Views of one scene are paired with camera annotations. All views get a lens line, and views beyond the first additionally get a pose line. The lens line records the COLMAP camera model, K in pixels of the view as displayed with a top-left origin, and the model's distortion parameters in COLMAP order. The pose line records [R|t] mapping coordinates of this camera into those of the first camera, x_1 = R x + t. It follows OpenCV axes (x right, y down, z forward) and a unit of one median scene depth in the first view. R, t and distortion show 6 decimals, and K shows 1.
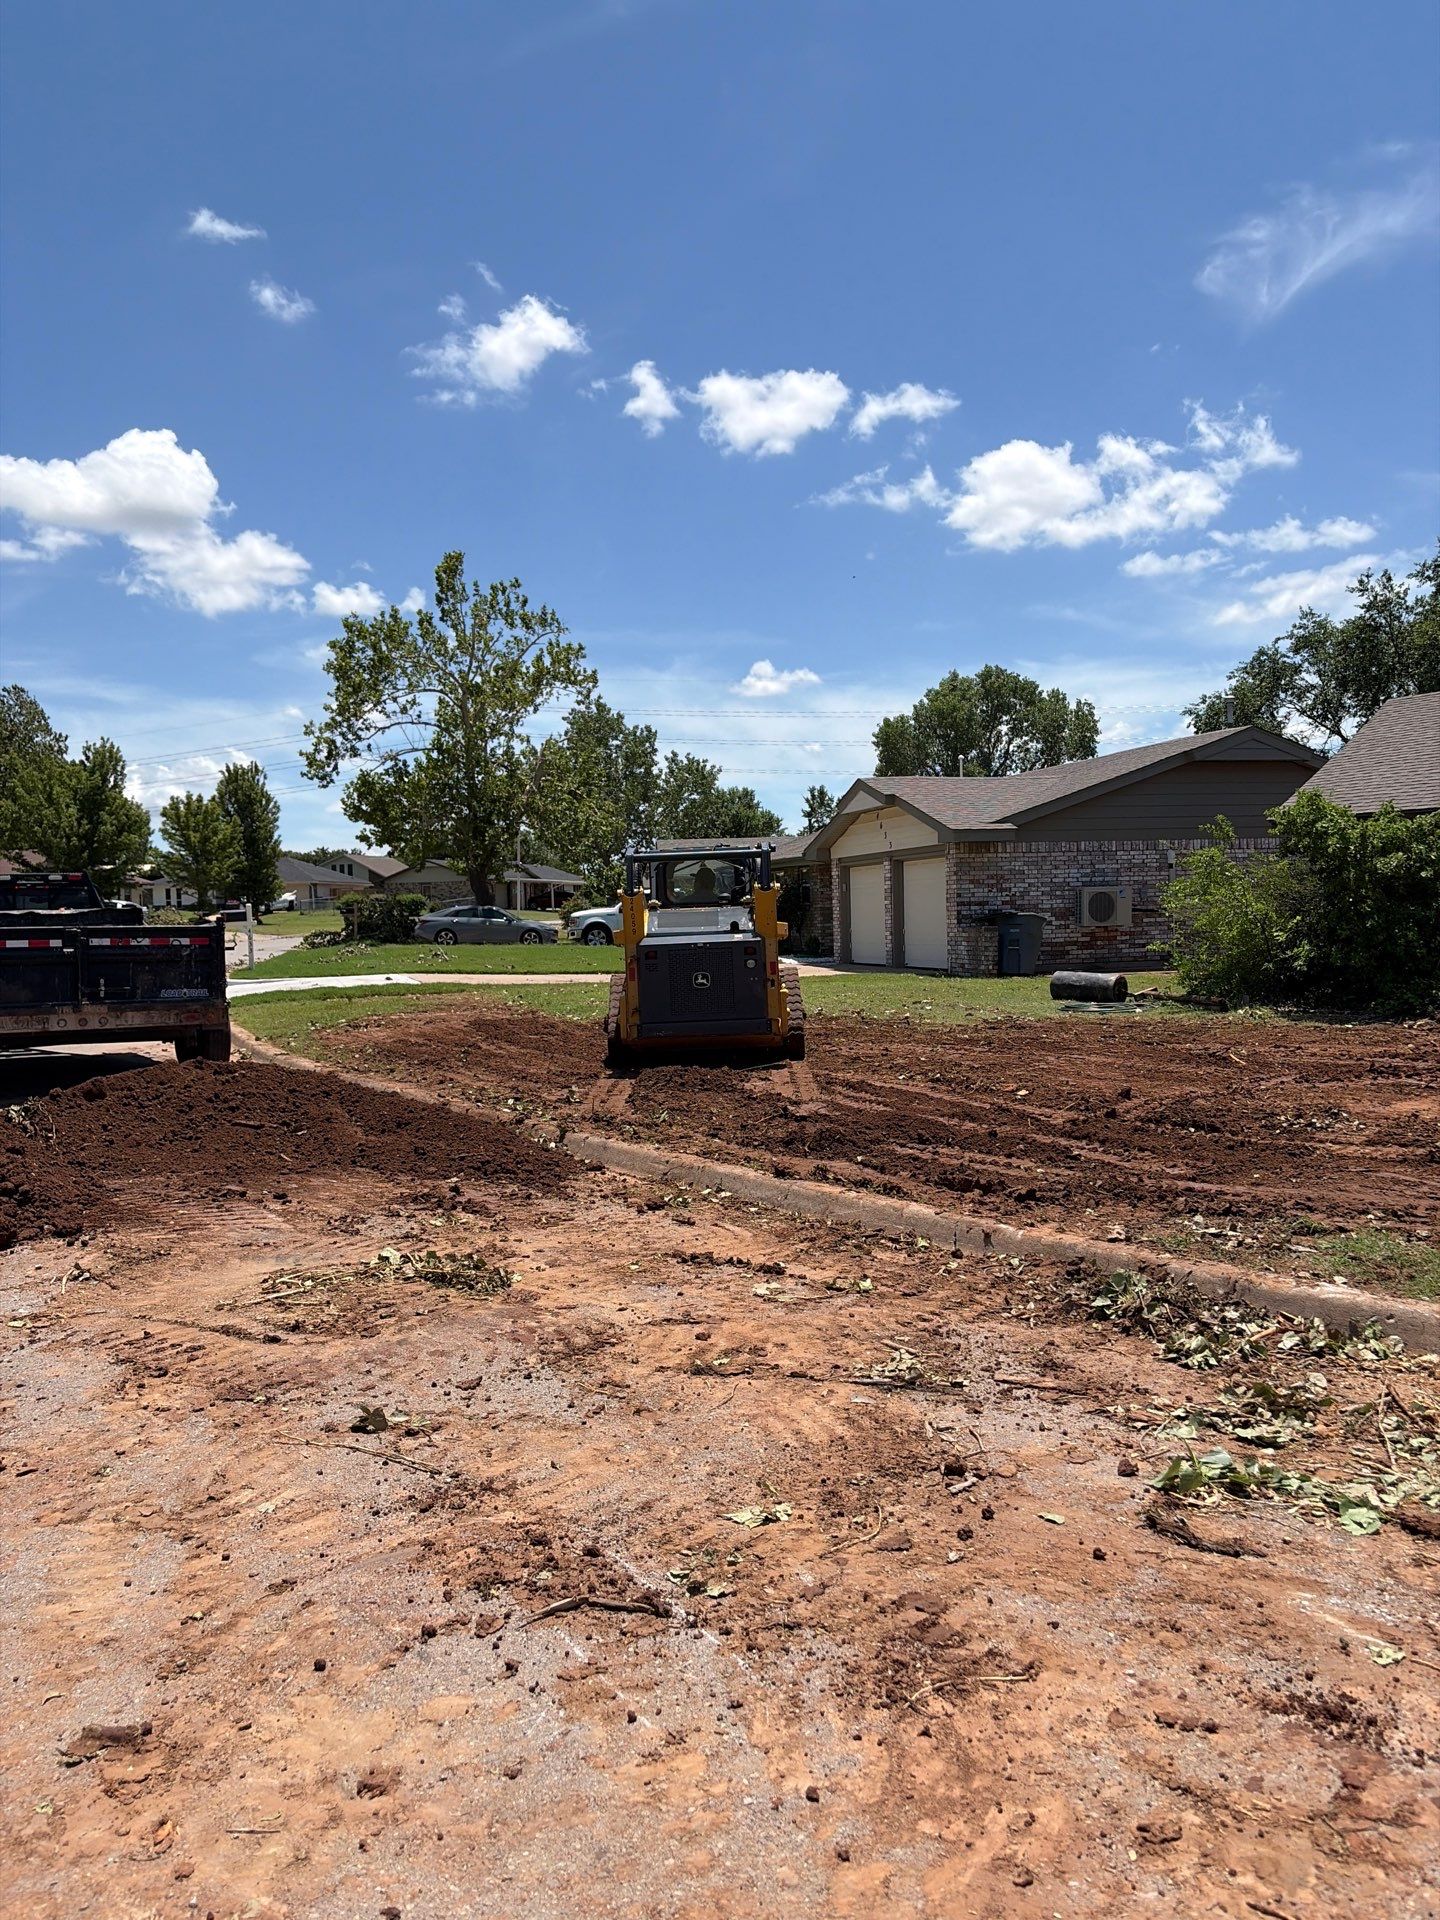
lens RADIAL K [[1468.9, 0, 741.3], [0, 1468.9, 951.3], [0, 0, 1]] dist [0.045164, -0.003497]
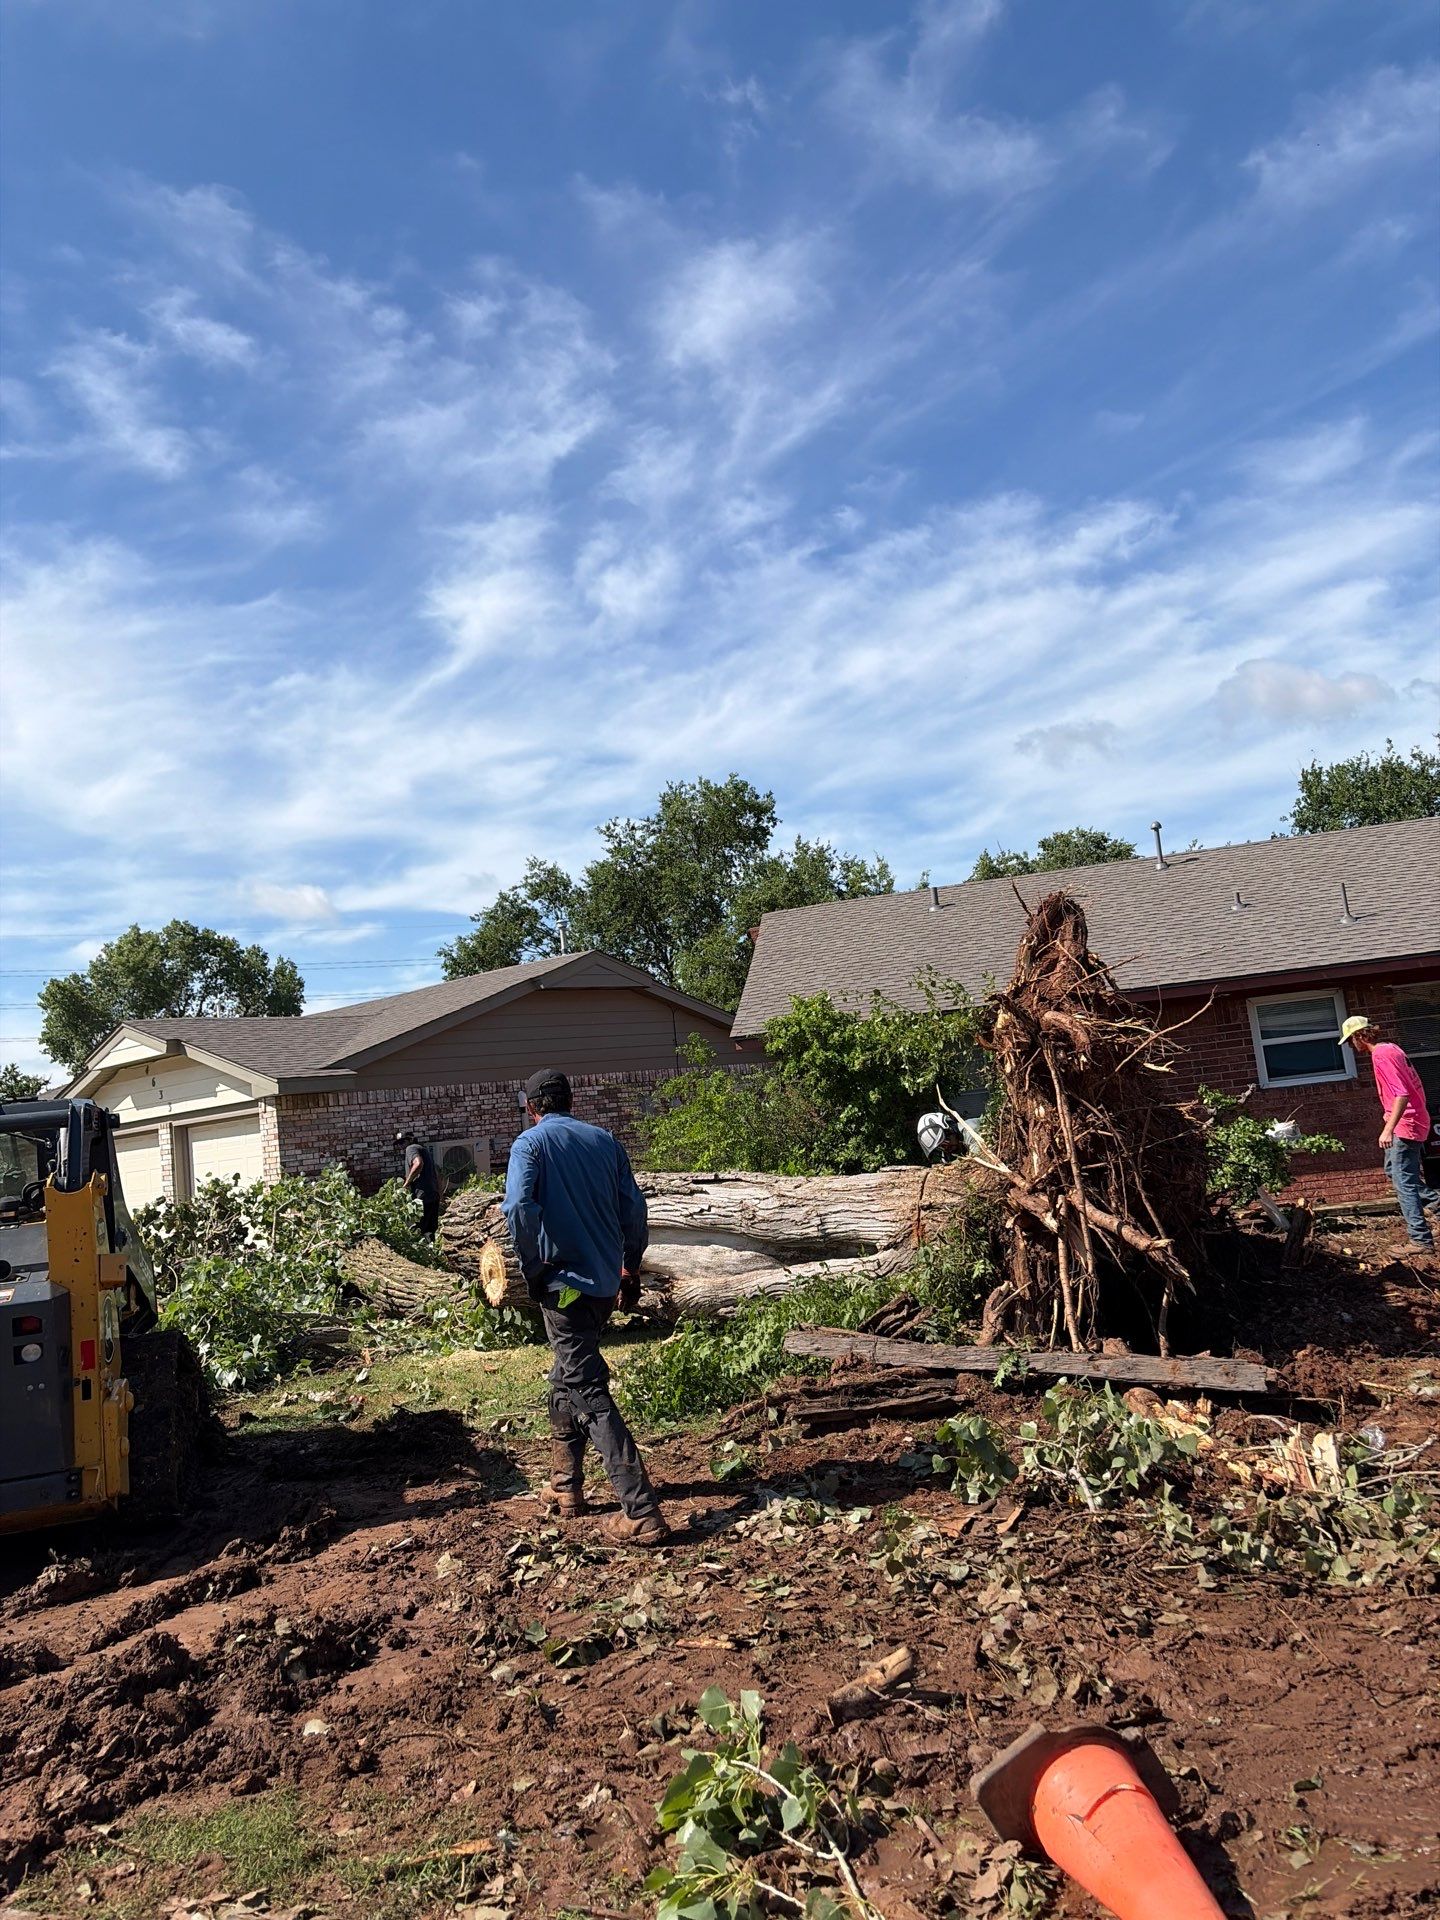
lens RADIAL K [[1457.7, 0, 732.4], [0, 1457.7, 922.7], [0, 0, 1]] dist [0.045250, -0.018102]
pose [[0.852315, 0.001878, 0.523025, -0.026568], [0.101075, 0.980552, -0.168231, -0.004854], [-0.513170, 0.196251, 0.835549, 0.105150]]
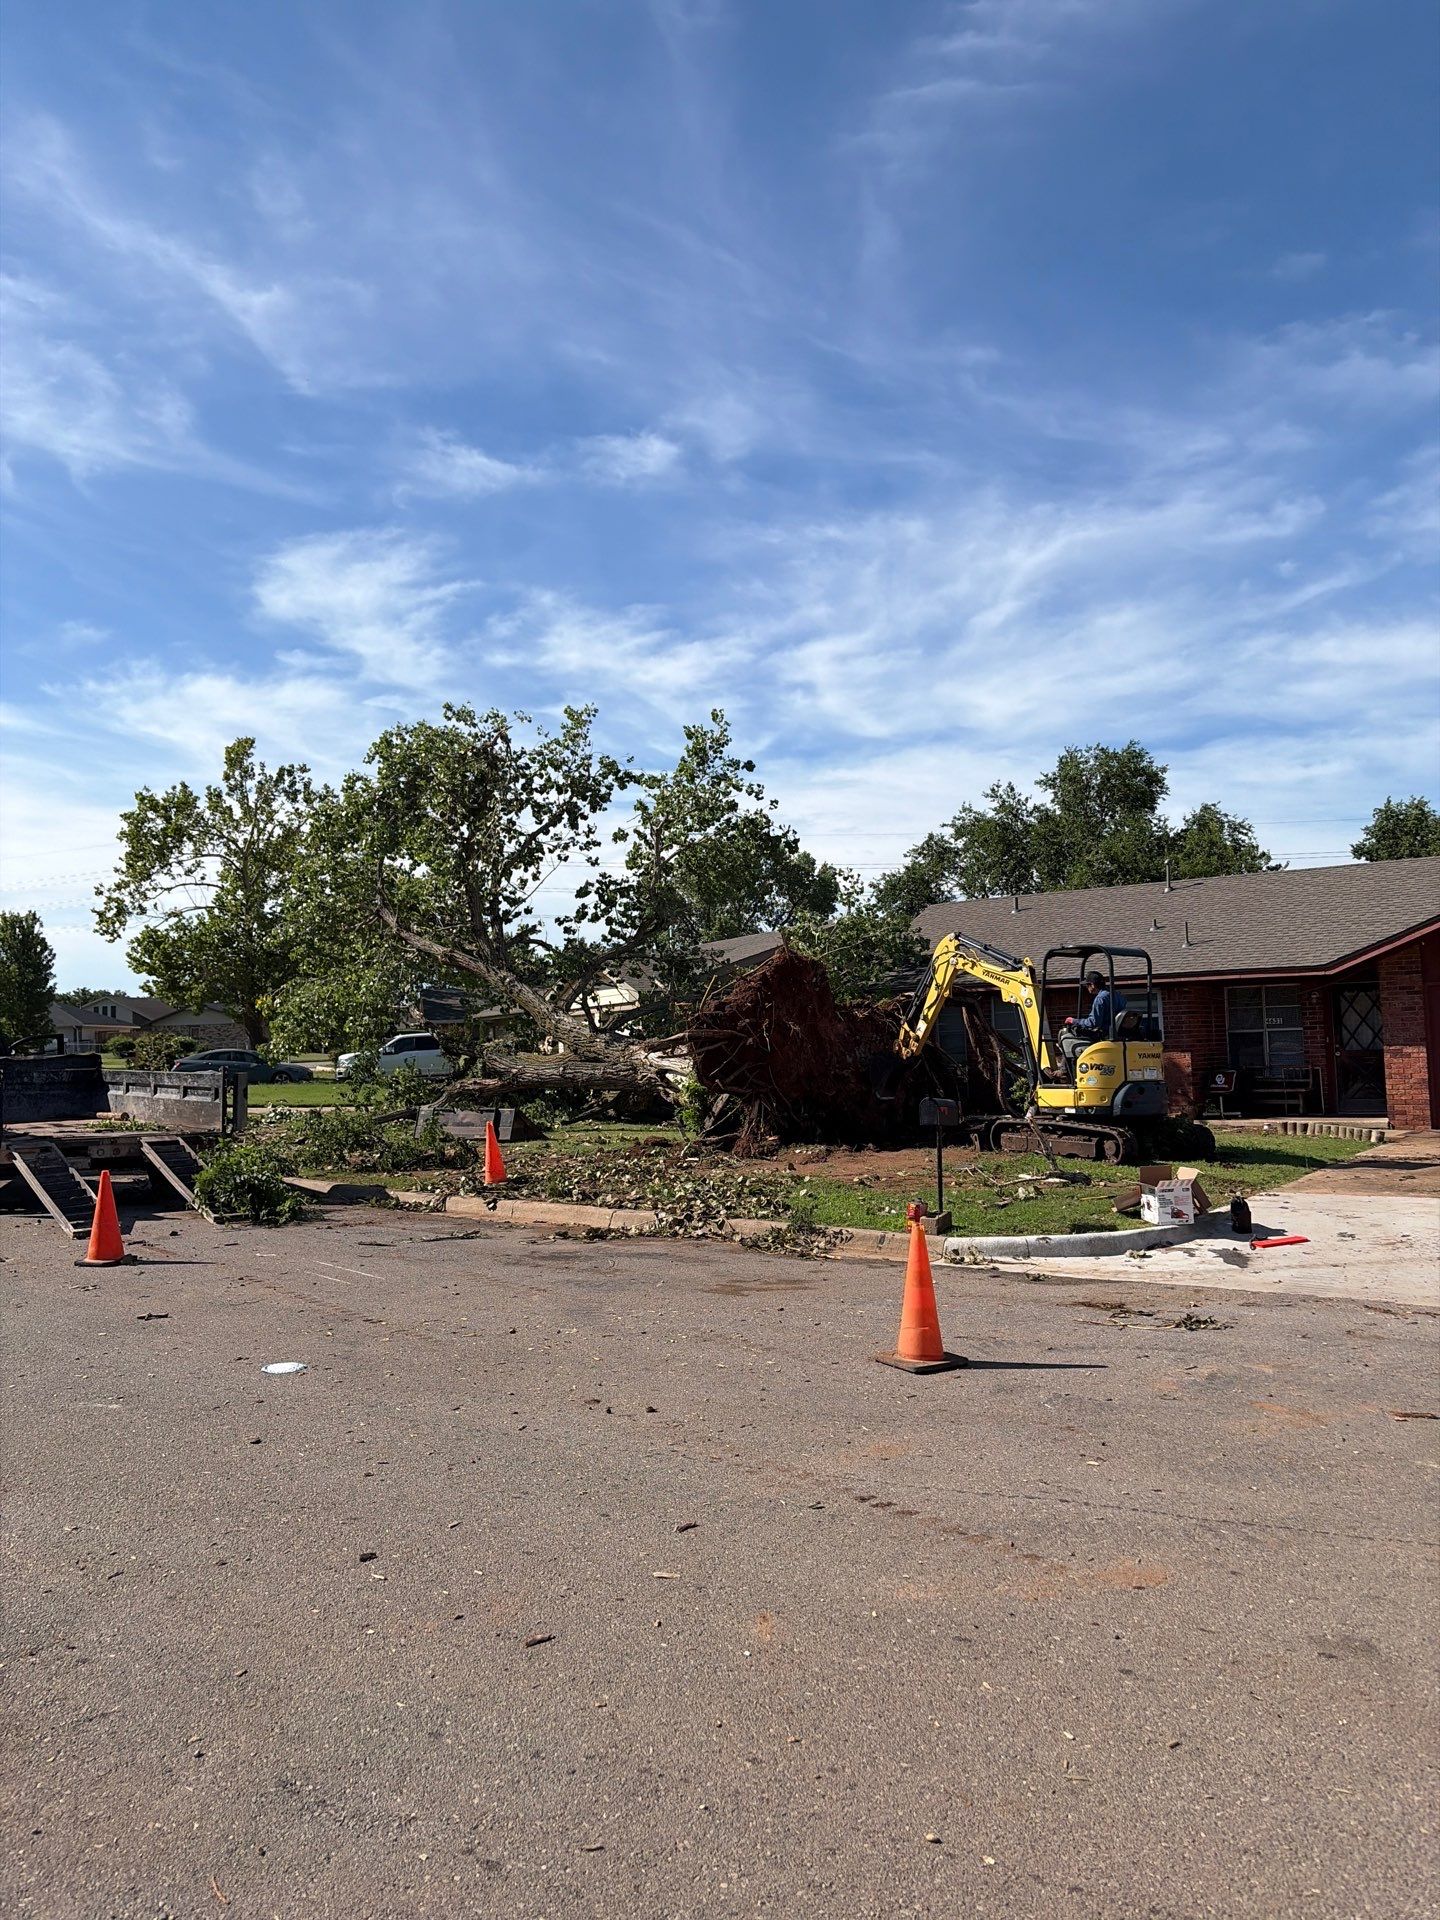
lens RADIAL K [[1442.9, 0, 776.5], [0, 1442.9, 901.3], [0, 0, 1]] dist [-0.026875, -0.006912]
pose [[0.984215, 0.010693, 0.176656, 0.014386], [0.012186, 0.991709, -0.127922, 0.000916], [-0.176560, 0.128055, 0.975924, -0.126040]]
